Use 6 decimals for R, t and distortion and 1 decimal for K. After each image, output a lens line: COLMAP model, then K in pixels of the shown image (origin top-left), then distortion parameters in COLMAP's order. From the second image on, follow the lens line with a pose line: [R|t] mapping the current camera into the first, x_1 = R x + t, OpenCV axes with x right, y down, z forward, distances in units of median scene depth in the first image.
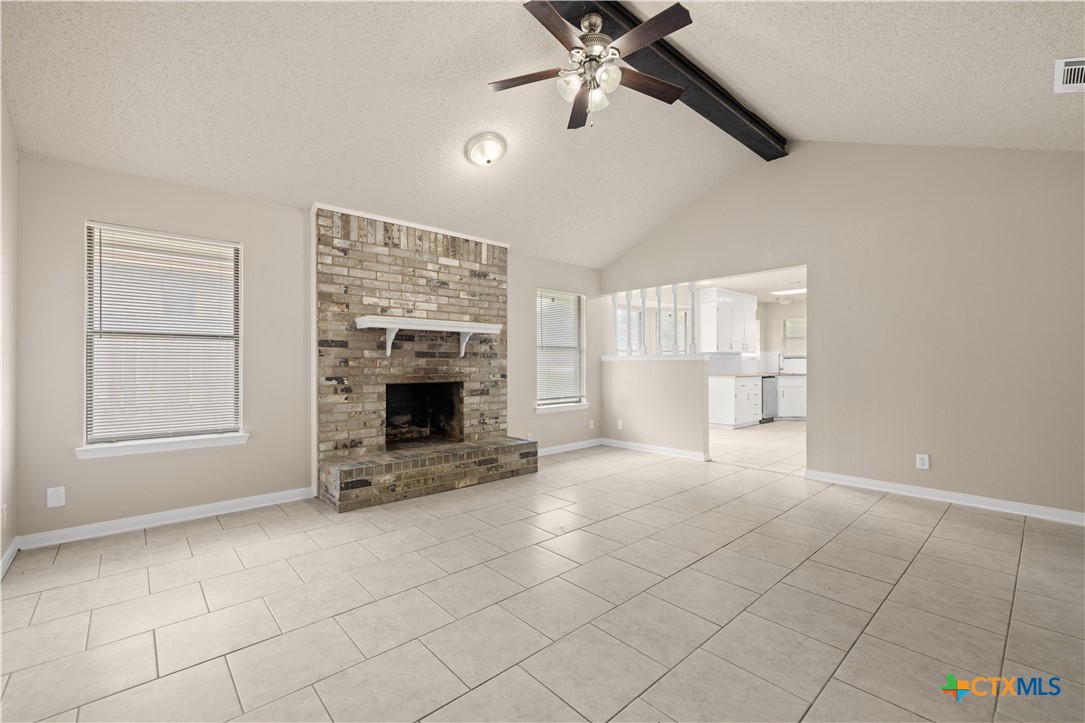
lens RADIAL K [[456.1, 0, 536.4], [0, 456.1, 362.5], [0, 0, 1]] dist [0.000217, 0.000399]
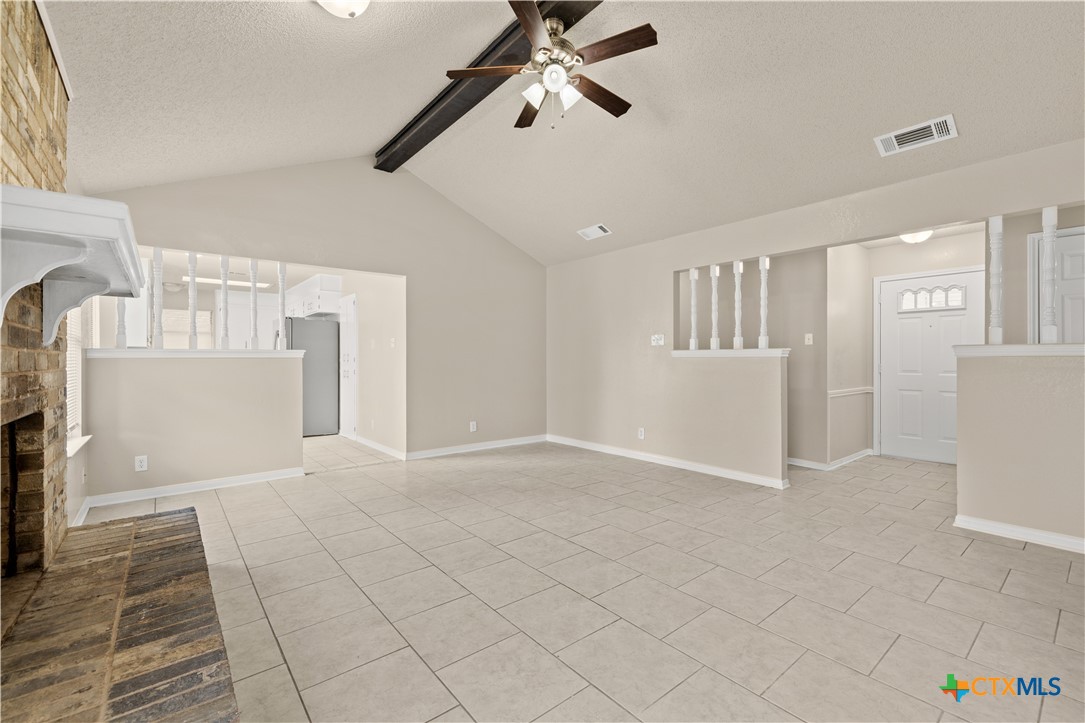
lens RADIAL K [[463.0, 0, 535.5], [0, 463.0, 361.5], [0, 0, 1]] dist [0.000668, 0.000217]
pose [[0.050843, -0.002194, 0.998704, -0.586400], [0.000973, 0.999997, 0.002148, 0.000295], [-0.998706, 0.000862, 0.050845, 0.634242]]
